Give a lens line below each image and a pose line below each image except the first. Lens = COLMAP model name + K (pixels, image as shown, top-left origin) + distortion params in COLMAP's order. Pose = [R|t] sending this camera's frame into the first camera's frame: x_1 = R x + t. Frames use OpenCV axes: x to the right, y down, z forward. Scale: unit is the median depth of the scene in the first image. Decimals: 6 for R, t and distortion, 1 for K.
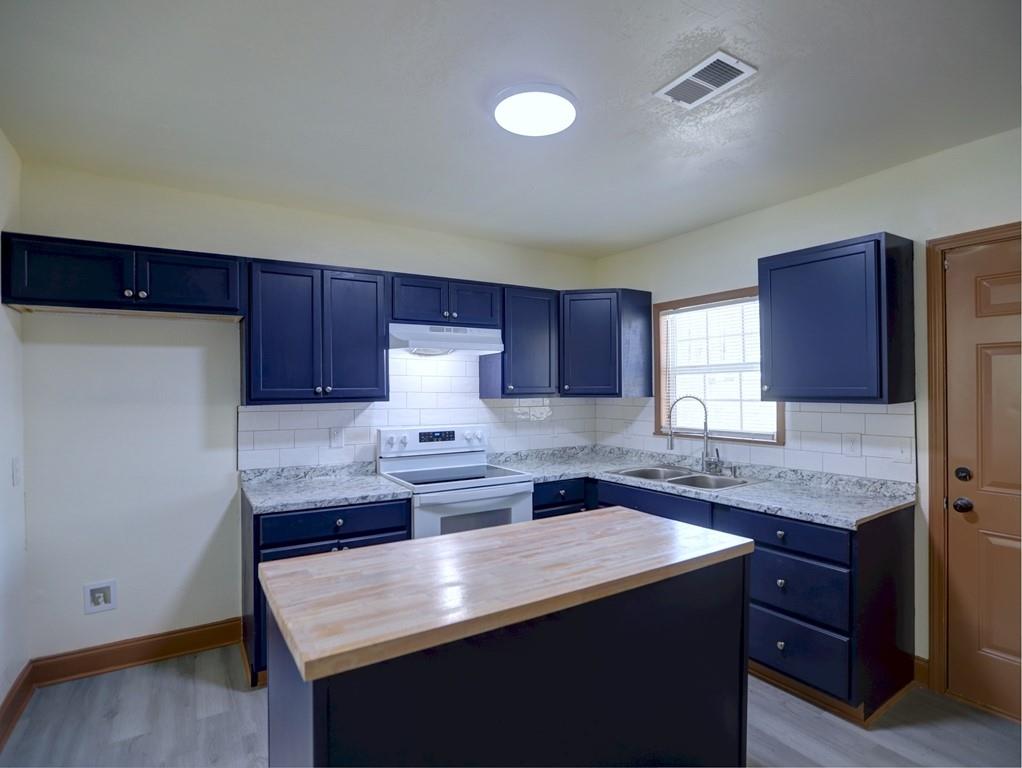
lens RADIAL K [[532.8, 0, 519.3], [0, 532.8, 385.0], [0, 0, 1]] dist [-0.053016, 0.025945]
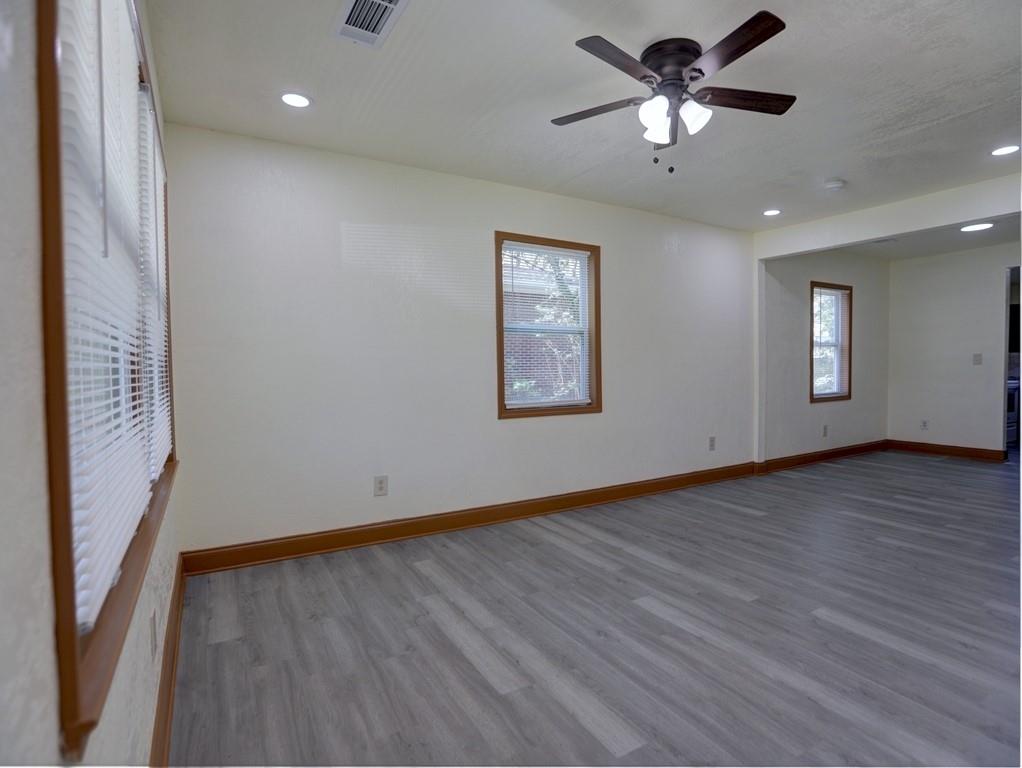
lens RADIAL K [[532.8, 0, 519.3], [0, 532.8, 385.0], [0, 0, 1]] dist [-0.053016, 0.025945]
pose [[0.999600, -0.001683, -0.028234, -2.243500], [0.002642, 0.999420, 0.033959, 0.095840], [0.028161, -0.034020, 0.999024, -1.504374]]
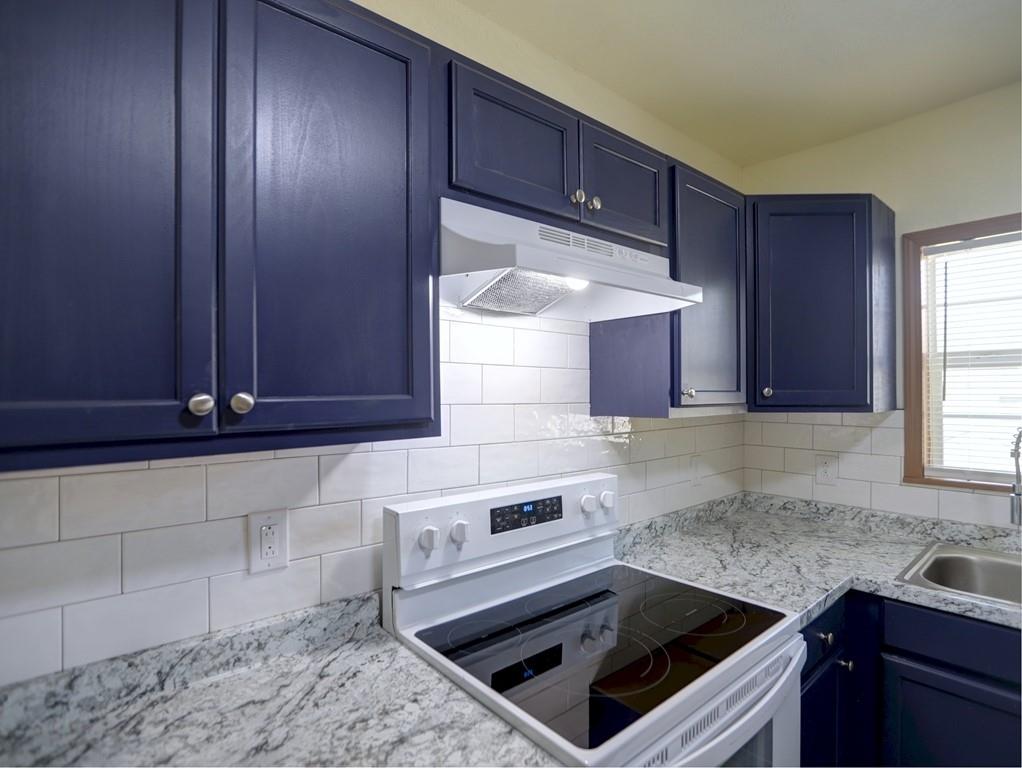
lens RADIAL K [[522.2, 0, 518.1], [0, 522.2, 384.9], [0, 0, 1]] dist [-0.053273, 0.018893]
pose [[0.989749, 0.004123, 0.142758, -0.232523], [-0.004053, 0.999991, -0.000780, -0.000630], [-0.142760, 0.000193, 0.989757, 0.648073]]
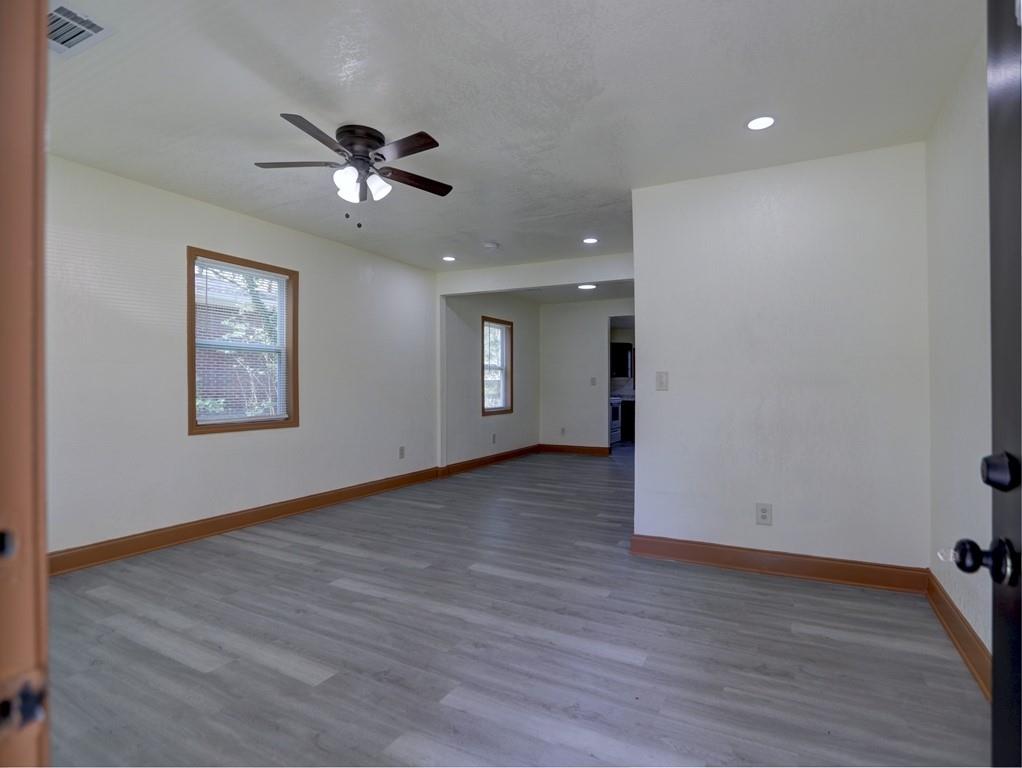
lens RADIAL K [[532.8, 0, 519.3], [0, 532.8, 385.0], [0, 0, 1]] dist [-0.053016, 0.025945]
pose [[0.867453, 0.006280, 0.497479, -2.266432], [-0.003919, 0.999976, -0.005788, 0.104915], [-0.497503, 0.003071, 0.867457, -1.685895]]
